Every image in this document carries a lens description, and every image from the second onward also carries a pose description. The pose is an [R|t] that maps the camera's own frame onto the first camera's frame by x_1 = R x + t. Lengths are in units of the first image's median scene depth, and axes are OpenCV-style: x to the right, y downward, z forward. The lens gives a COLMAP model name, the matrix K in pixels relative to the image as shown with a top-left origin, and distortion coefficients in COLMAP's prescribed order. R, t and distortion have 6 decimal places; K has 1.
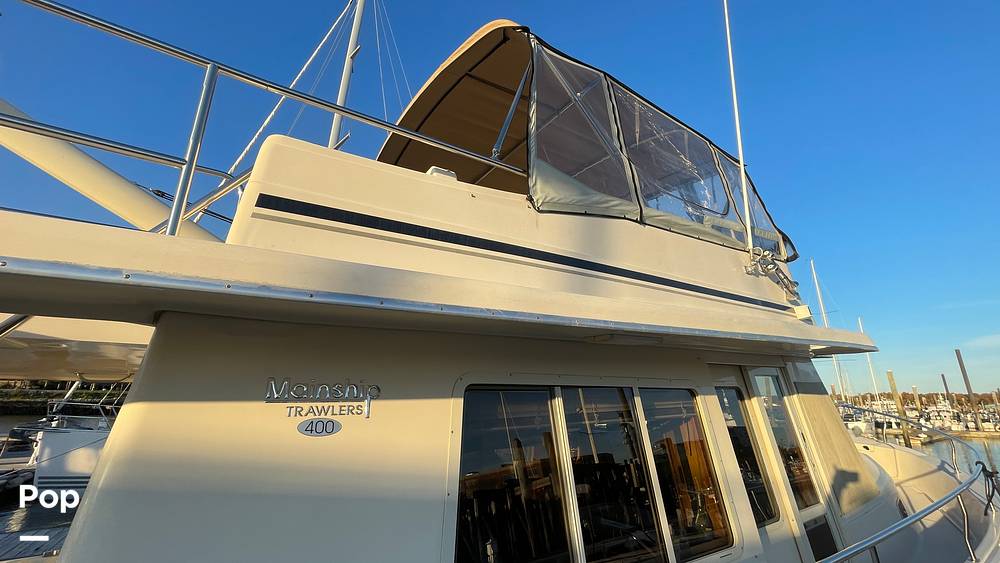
lens RADIAL K [[404.6, 0, 500.0], [0, 404.6, 281.5], [0, 0, 1]] dist [0.001158, 0.000351]
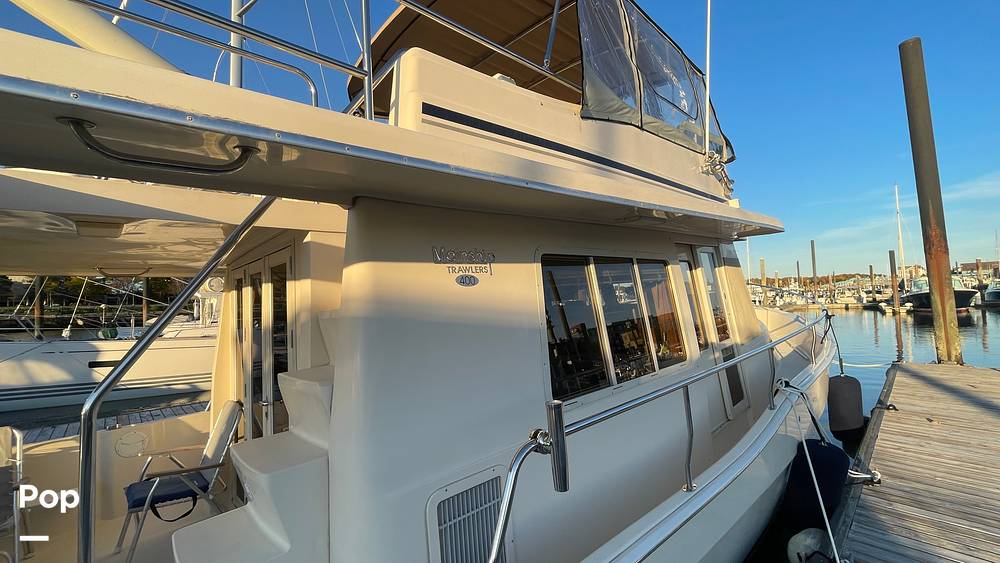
lens RADIAL K [[404.6, 0, 500.0], [0, 404.6, 281.5], [0, 0, 1]] dist [0.001158, 0.000351]
pose [[0.982946, -0.038483, 0.179821, -0.343395], [-0.006687, 0.969732, 0.244080, 0.008695], [-0.183771, -0.241120, 0.952937, -0.221701]]
